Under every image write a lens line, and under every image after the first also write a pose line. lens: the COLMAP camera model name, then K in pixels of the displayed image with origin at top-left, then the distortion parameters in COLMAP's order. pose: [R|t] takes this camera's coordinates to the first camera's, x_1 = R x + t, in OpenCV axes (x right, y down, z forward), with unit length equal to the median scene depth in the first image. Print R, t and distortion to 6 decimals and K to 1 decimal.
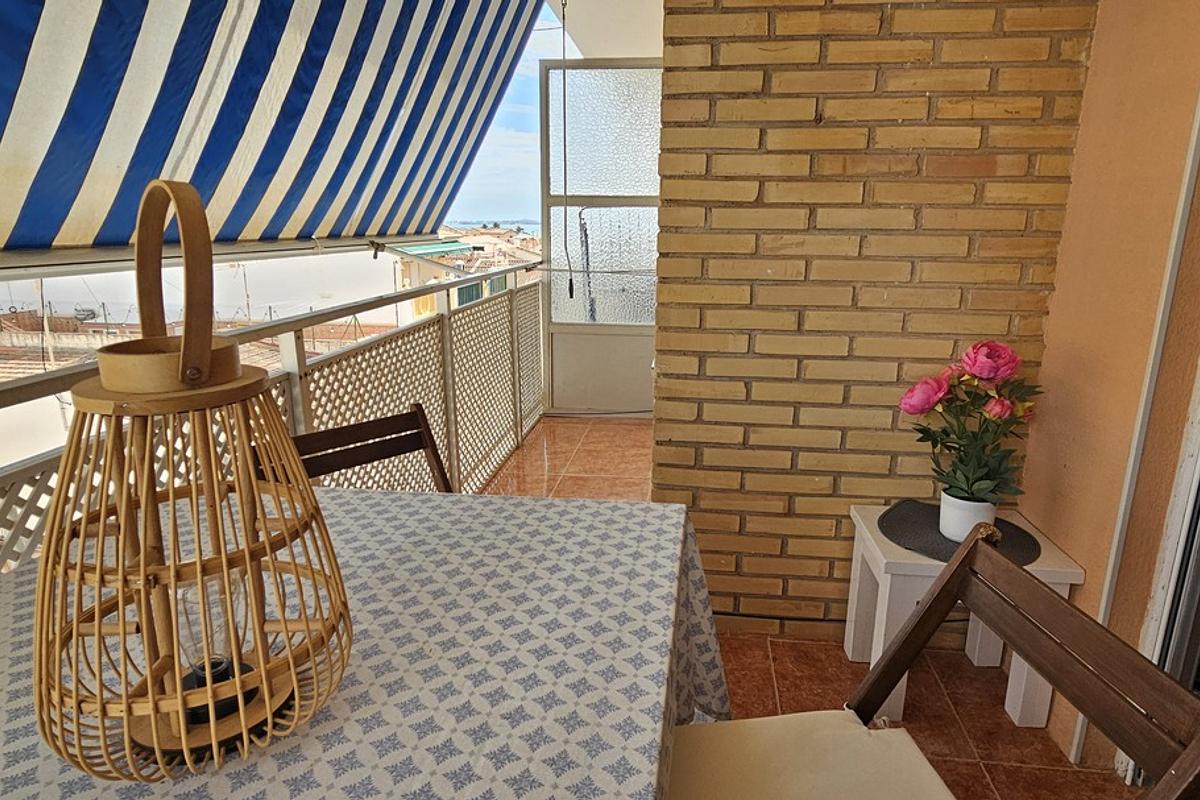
lens RADIAL K [[701.8, 0, 605.2], [0, 701.8, 399.3], [0, 0, 1]] dist [-0.004444, -0.000364]
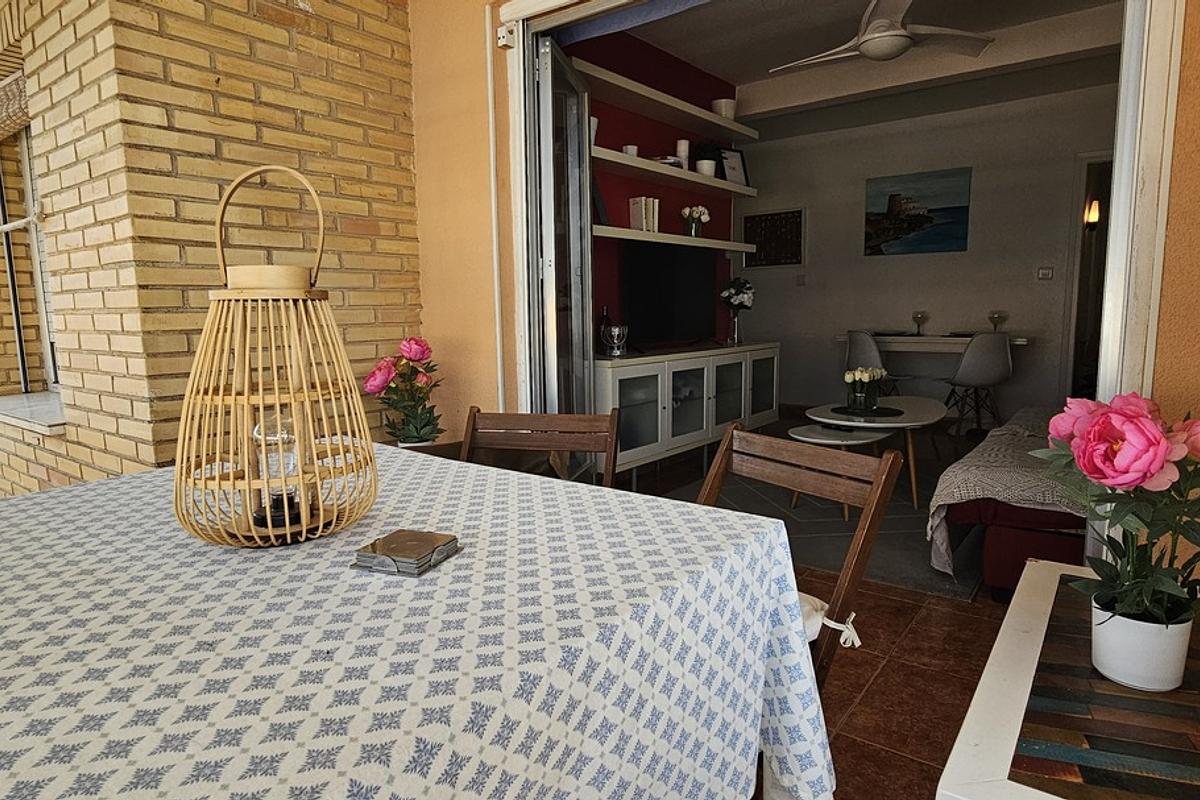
lens RADIAL K [[701.8, 0, 602.3], [0, 701.8, 401.1], [0, 0, 1]] dist [-0.004444, -0.000364]
pose [[0.506115, -0.129954, 0.852620, -0.524278], [0.232823, 0.972467, 0.010017, 0.124994], [-0.830446, 0.193440, 0.522436, -0.122748]]
